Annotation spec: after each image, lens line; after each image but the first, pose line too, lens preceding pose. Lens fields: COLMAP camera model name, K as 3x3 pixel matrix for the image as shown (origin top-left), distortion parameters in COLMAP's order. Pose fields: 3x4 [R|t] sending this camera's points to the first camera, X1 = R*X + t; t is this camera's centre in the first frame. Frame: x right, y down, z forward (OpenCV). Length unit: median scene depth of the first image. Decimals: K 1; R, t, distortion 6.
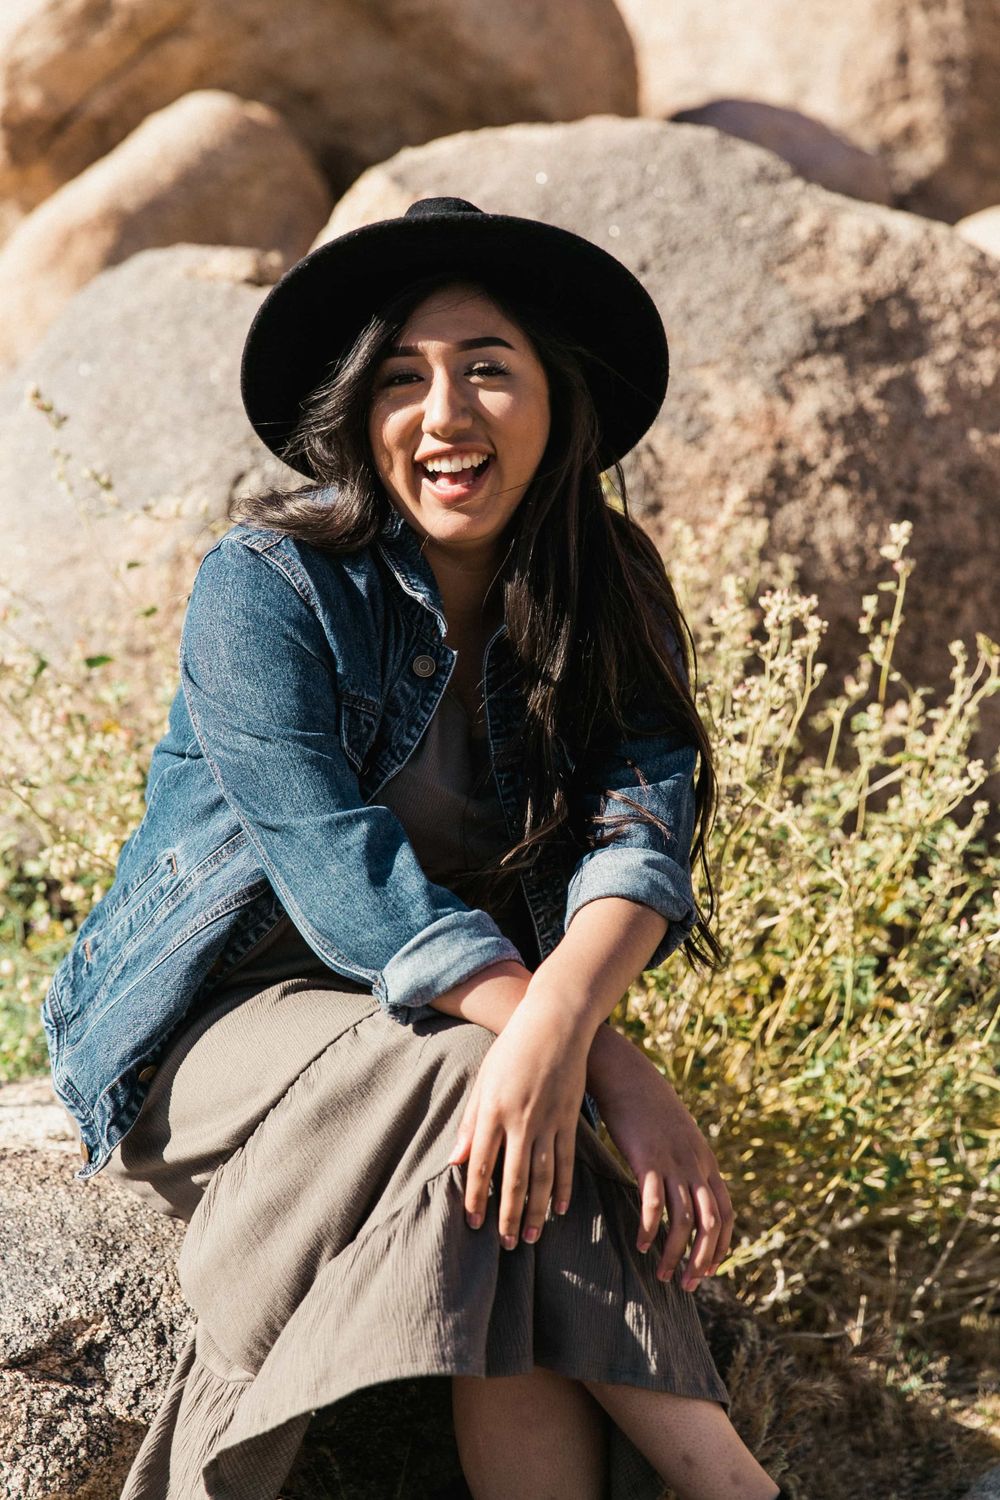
lens RADIAL K [[3062.9, 0, 512.6], [0, 3062.9, 746.1], [0, 0, 1]] dist [-0.020983, 0.000000]
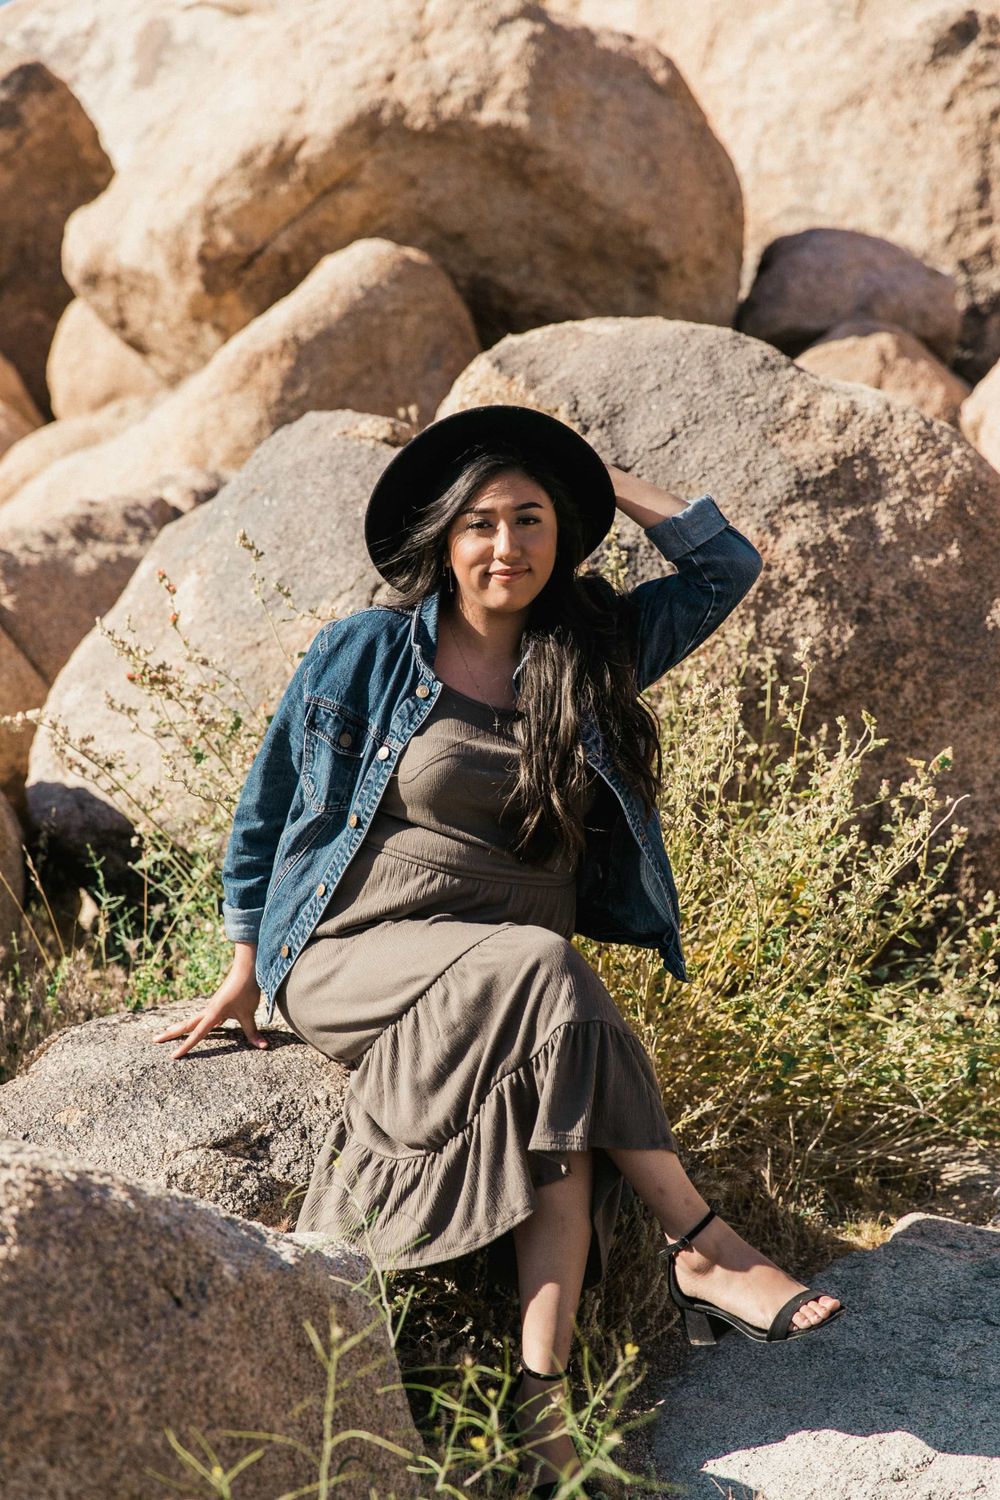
lens RADIAL K [[3062.9, 0, 497.2], [0, 3062.9, 750.9], [0, 0, 1]] dist [-0.020983, 0.000000]
pose [[0.997975, 0.010836, -0.062671, 0.052717], [-0.011630, 0.999856, -0.012321, 0.002559], [0.062528, 0.013025, 0.997958, -0.376123]]
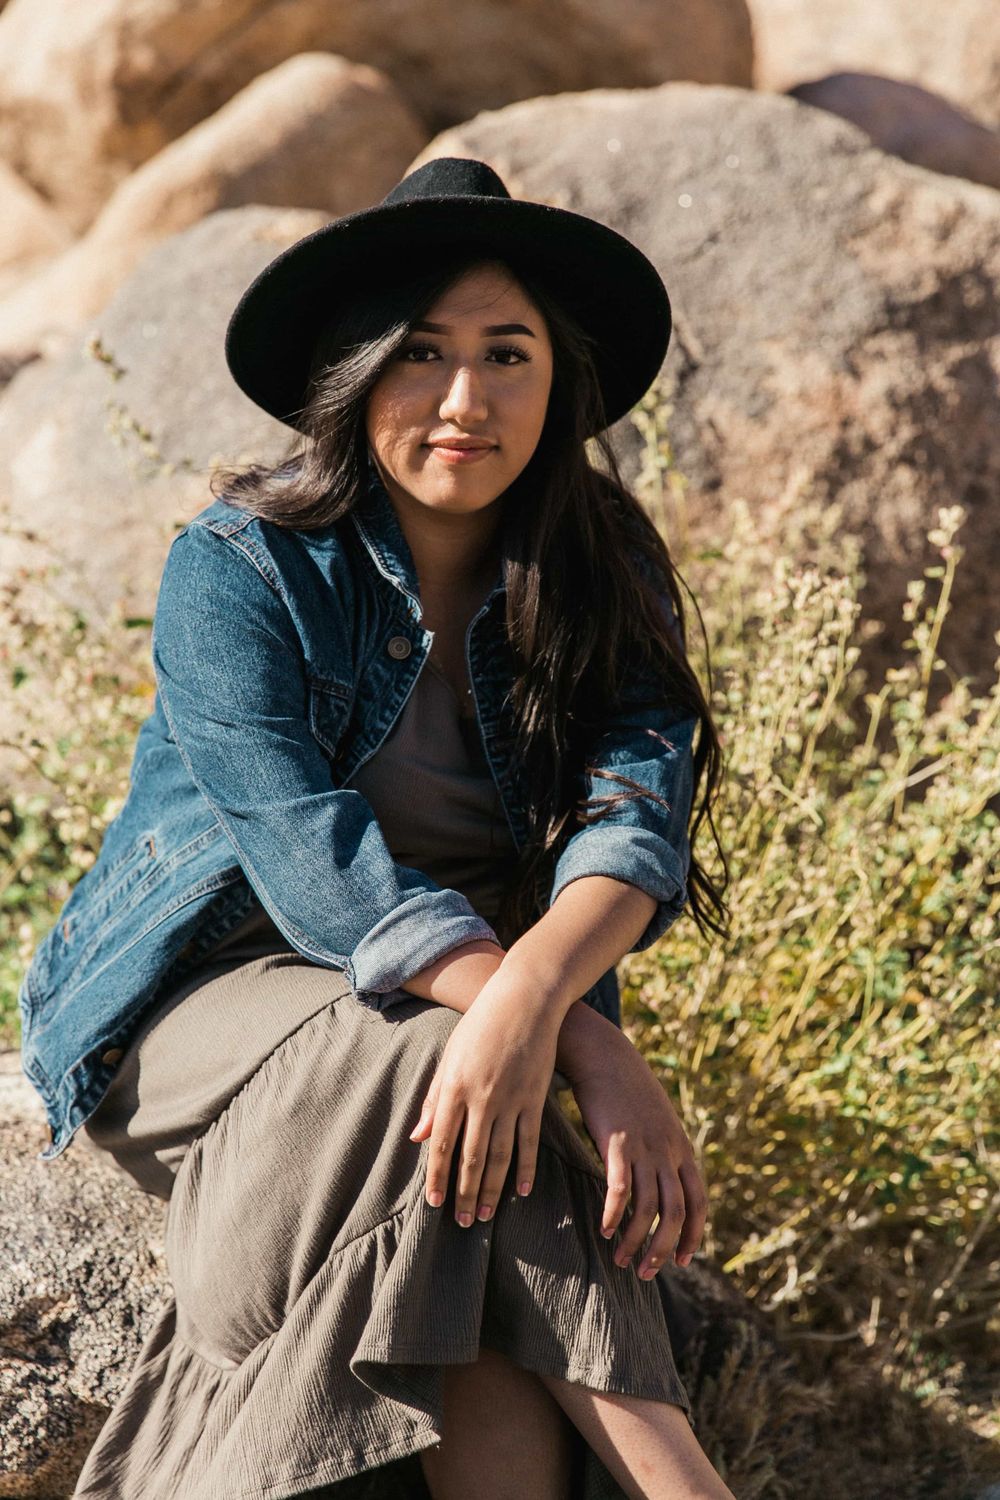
lens RADIAL K [[3062.9, 0, 491.5], [0, 3062.9, 748.5], [0, 0, 1]] dist [-0.020983, 0.000000]
pose [[0.998366, 0.027619, -0.050019, 0.026066], [-0.027105, 0.999573, 0.010923, -0.001881], [0.050299, -0.009549, 0.998689, 0.015807]]
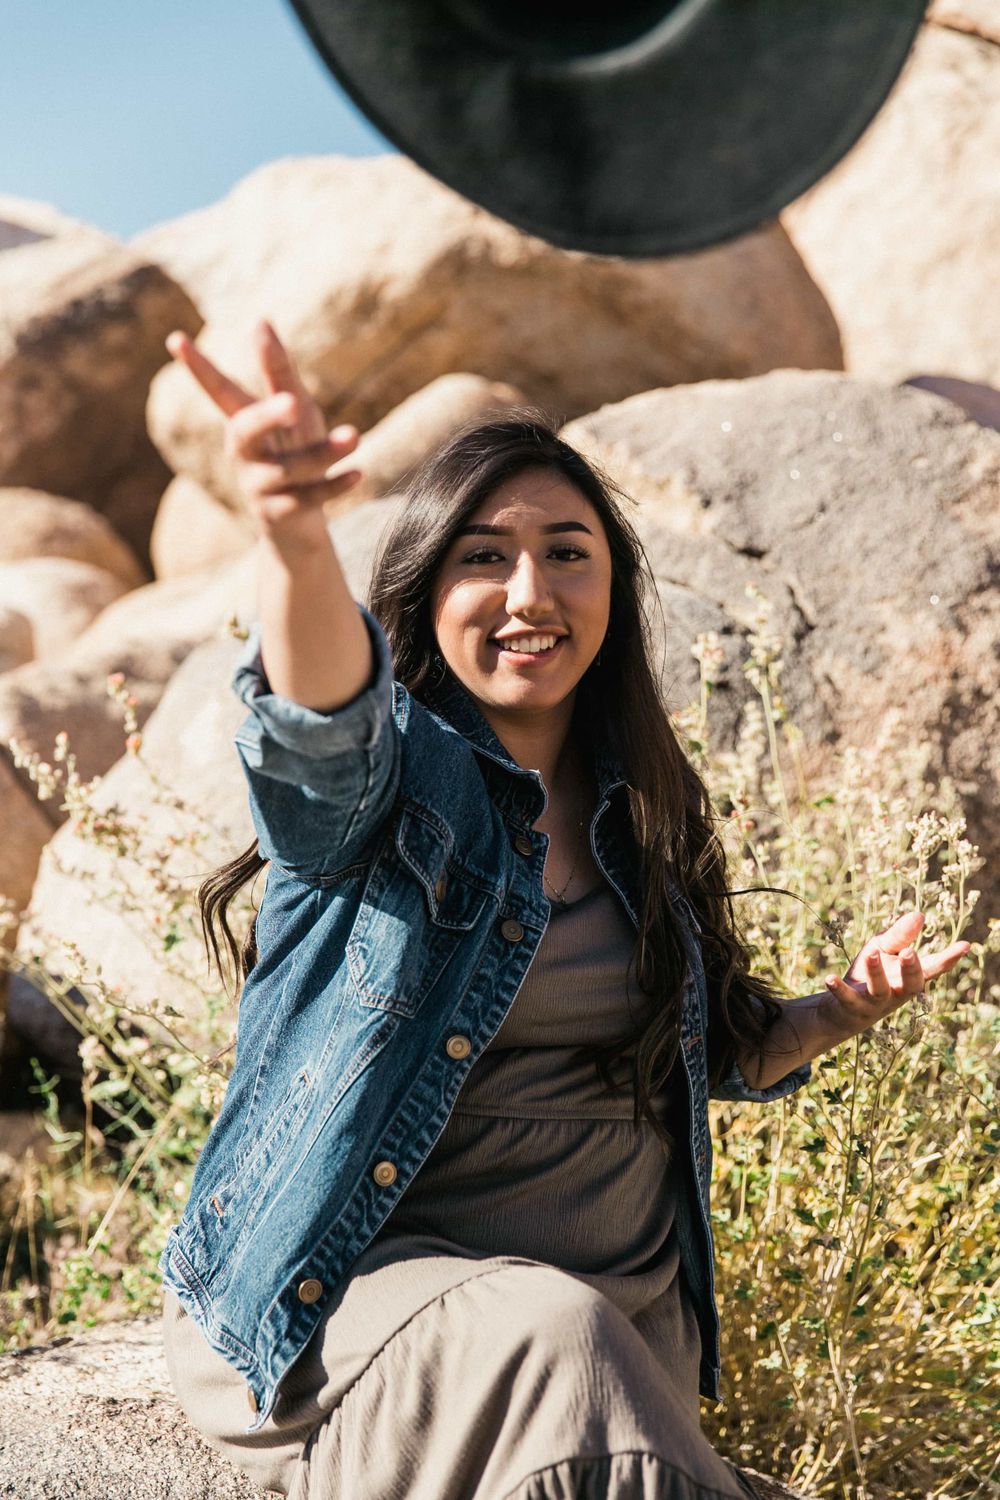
lens RADIAL K [[2582.3, 0, 474.4], [0, 2582.3, 735.8], [0, 0, 1]] dist [-0.026067, 0.000000]
pose [[0.993876, -0.006095, -0.110335, 0.021775], [-0.002666, 0.996864, -0.079083, -0.008529], [0.110471, 0.078893, 0.990743, 0.120116]]
